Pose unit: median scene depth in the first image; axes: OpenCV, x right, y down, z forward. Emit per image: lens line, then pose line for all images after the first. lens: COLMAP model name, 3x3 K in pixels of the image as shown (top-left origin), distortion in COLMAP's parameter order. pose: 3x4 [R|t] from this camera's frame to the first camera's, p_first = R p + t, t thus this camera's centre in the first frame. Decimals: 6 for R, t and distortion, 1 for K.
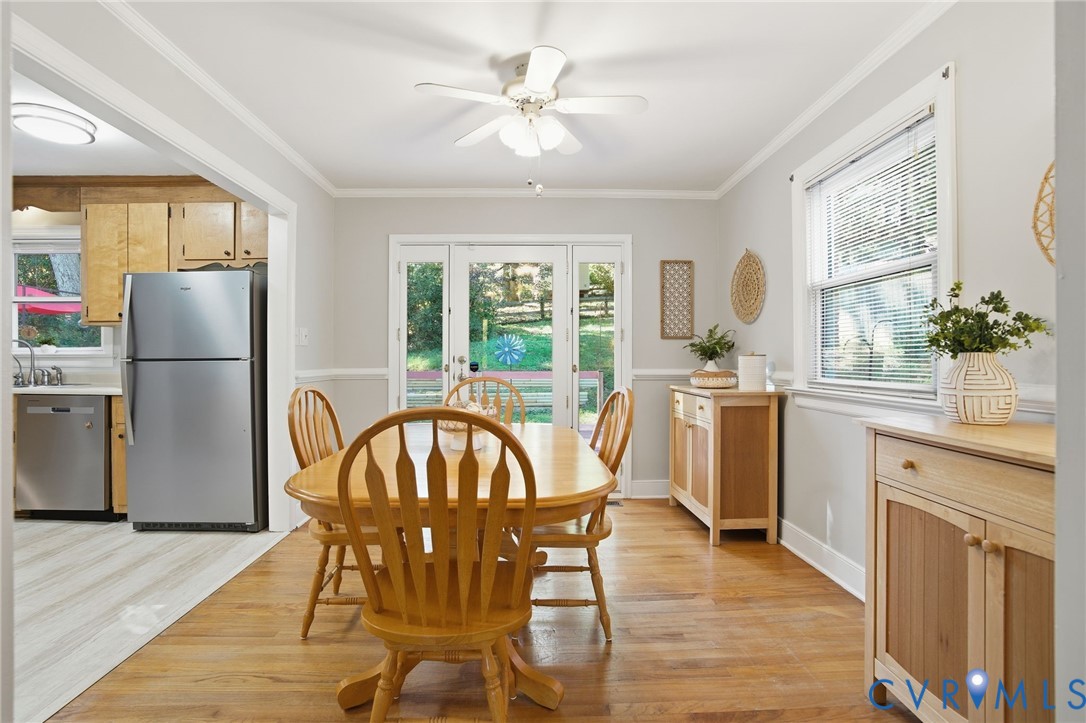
lens RADIAL K [[515.7, 0, 537.6], [0, 515.7, 356.5], [0, 0, 1]] dist [-0.079924, 0.033073]
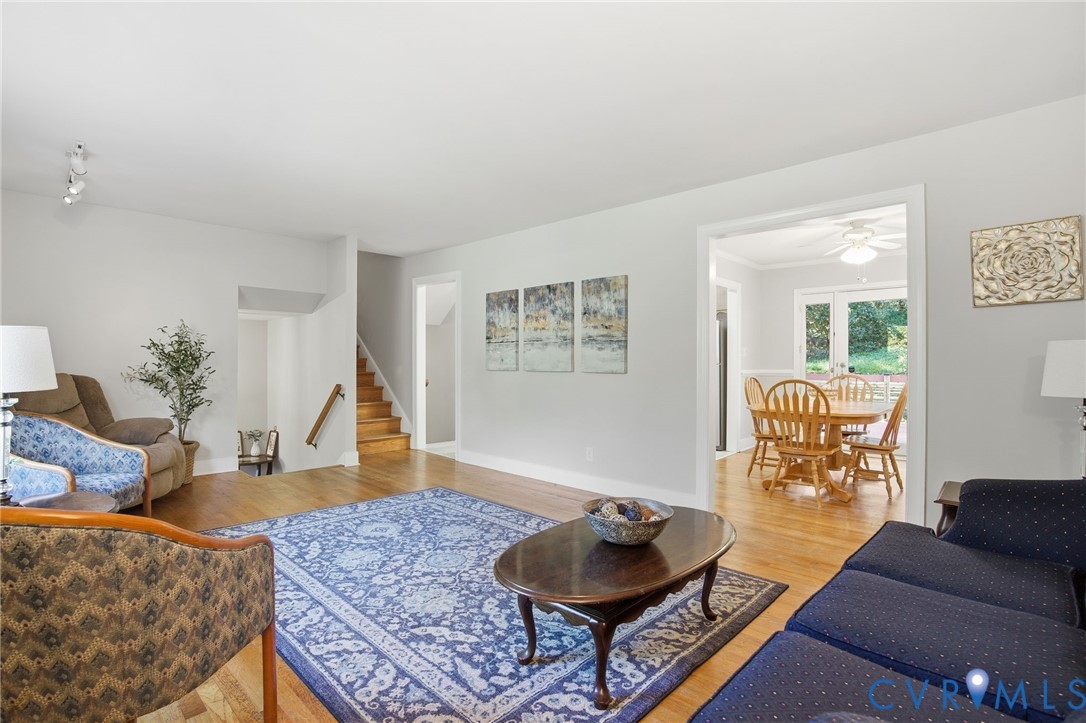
lens RADIAL K [[515.7, 0, 537.6], [0, 515.7, 356.5], [0, 0, 1]] dist [-0.079924, 0.033073]
pose [[0.708236, -0.001985, -0.705973, 0.353027], [-0.002691, 0.999981, -0.005511, -0.010624], [0.705970, 0.005803, 0.708217, -0.946210]]
